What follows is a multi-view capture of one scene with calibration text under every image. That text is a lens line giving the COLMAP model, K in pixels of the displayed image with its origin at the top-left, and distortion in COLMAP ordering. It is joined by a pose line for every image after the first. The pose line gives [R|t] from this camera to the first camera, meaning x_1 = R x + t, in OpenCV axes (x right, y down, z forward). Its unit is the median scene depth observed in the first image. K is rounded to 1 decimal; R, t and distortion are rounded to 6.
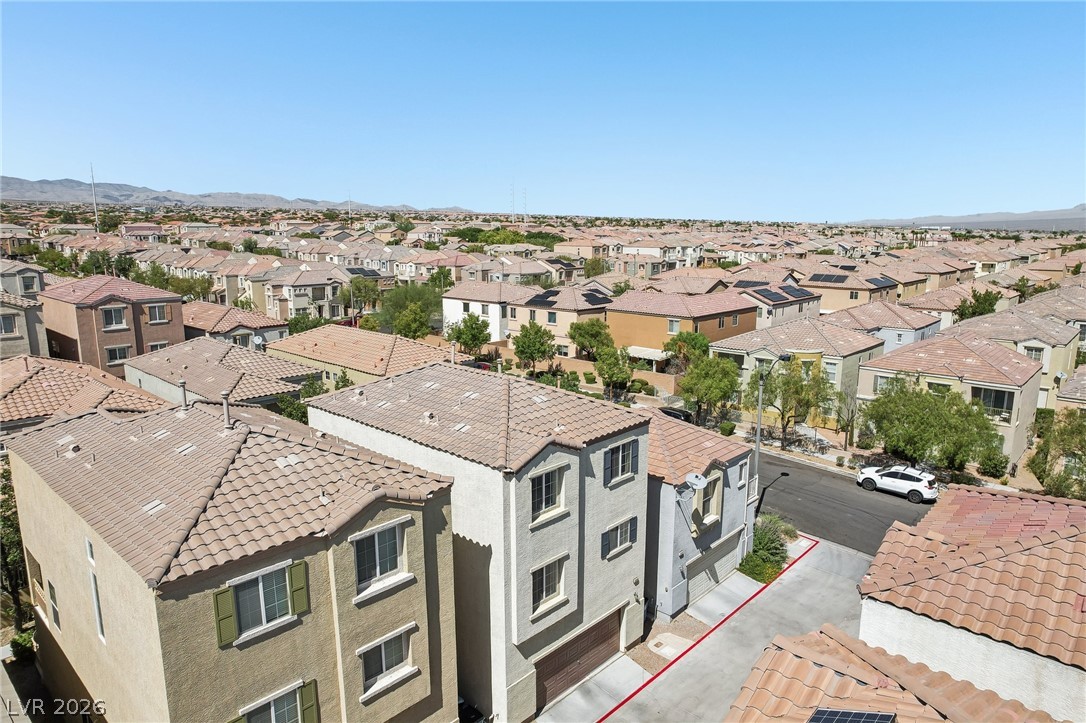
lens RADIAL K [[694.3, 0, 545.2], [0, 694.3, 361.4], [0, 0, 1]] dist [-0.081444, 0.075956]
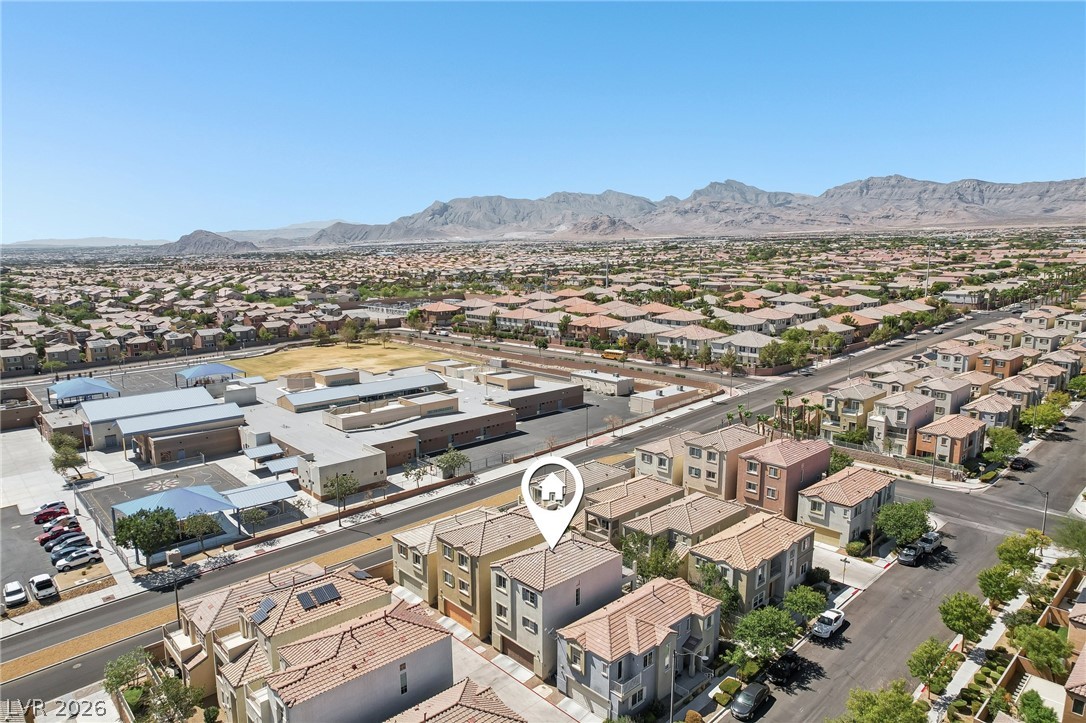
lens RADIAL K [[691.0, 0, 545.8], [0, 691.0, 365.5], [0, 0, 1]] dist [-0.070780, 0.061773]
pose [[-0.069378, 0.168005, -0.983342, 1.285263], [-0.186856, 0.966083, 0.178240, -0.602706], [0.979935, 0.196109, -0.035632, 0.496272]]
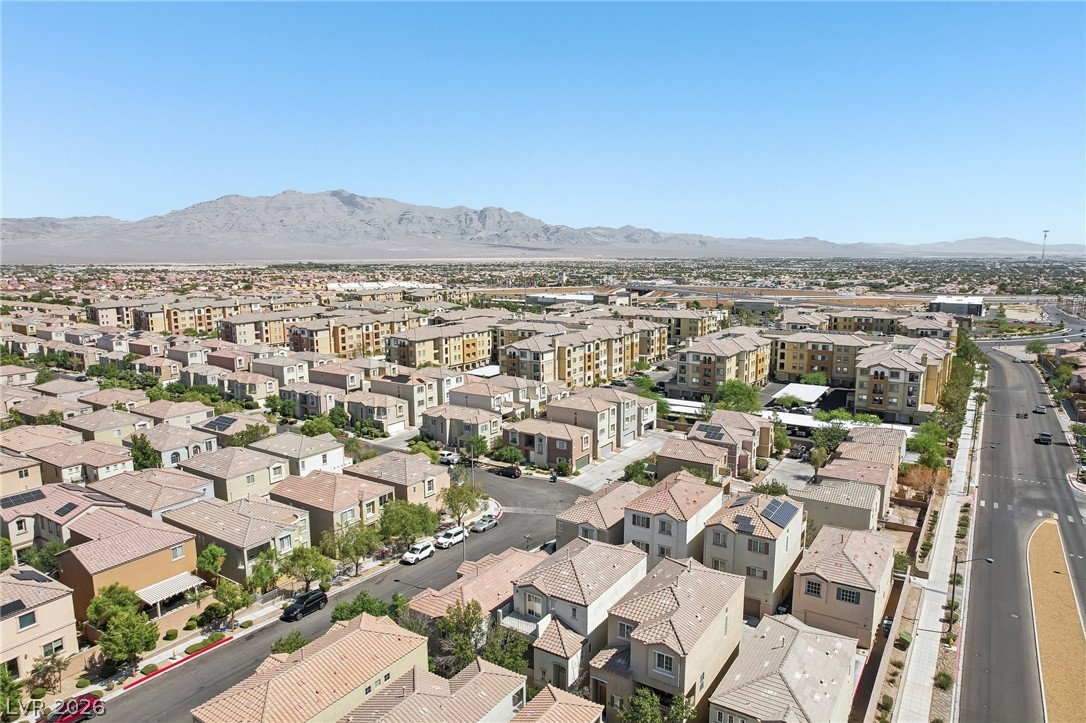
lens RADIAL K [[694.1, 0, 546.5], [0, 694.1, 362.7], [0, 0, 1]] dist [-0.070395, 0.061752]
pose [[-0.165461, -0.161174, 0.972957, -1.248722], [0.193236, 0.962134, 0.192243, -0.595013], [-0.967100, 0.219819, -0.128051, 0.695215]]
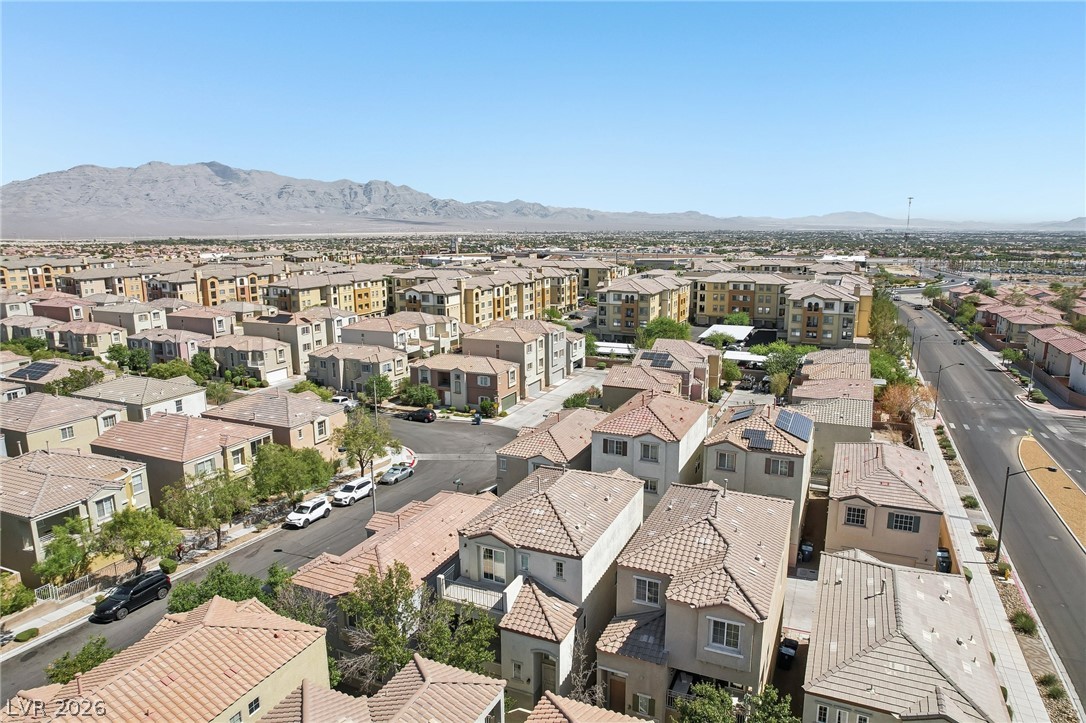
lens RADIAL K [[692.4, 0, 547.0], [0, 692.4, 362.5], [0, 0, 1]] dist [-0.070432, 0.062982]
pose [[-0.318029, -0.187923, 0.929270, -0.835253], [0.187166, 0.948424, 0.255852, -0.360268], [-0.929423, 0.255296, -0.266454, 0.749140]]
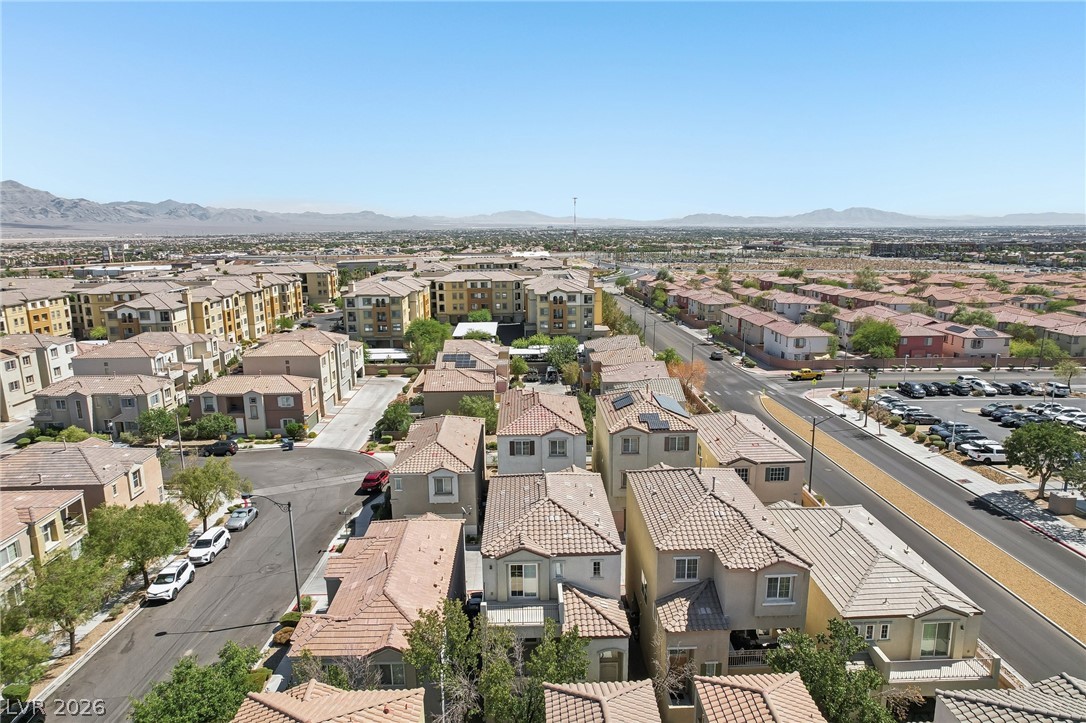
lens RADIAL K [[692.4, 0, 547.0], [0, 692.4, 362.5], [0, 0, 1]] dist [-0.070432, 0.062982]
pose [[-0.701747, -0.138437, 0.698846, -0.647283], [0.145839, 0.932251, 0.331118, -0.427723], [-0.697339, 0.334280, -0.634015, 1.044350]]
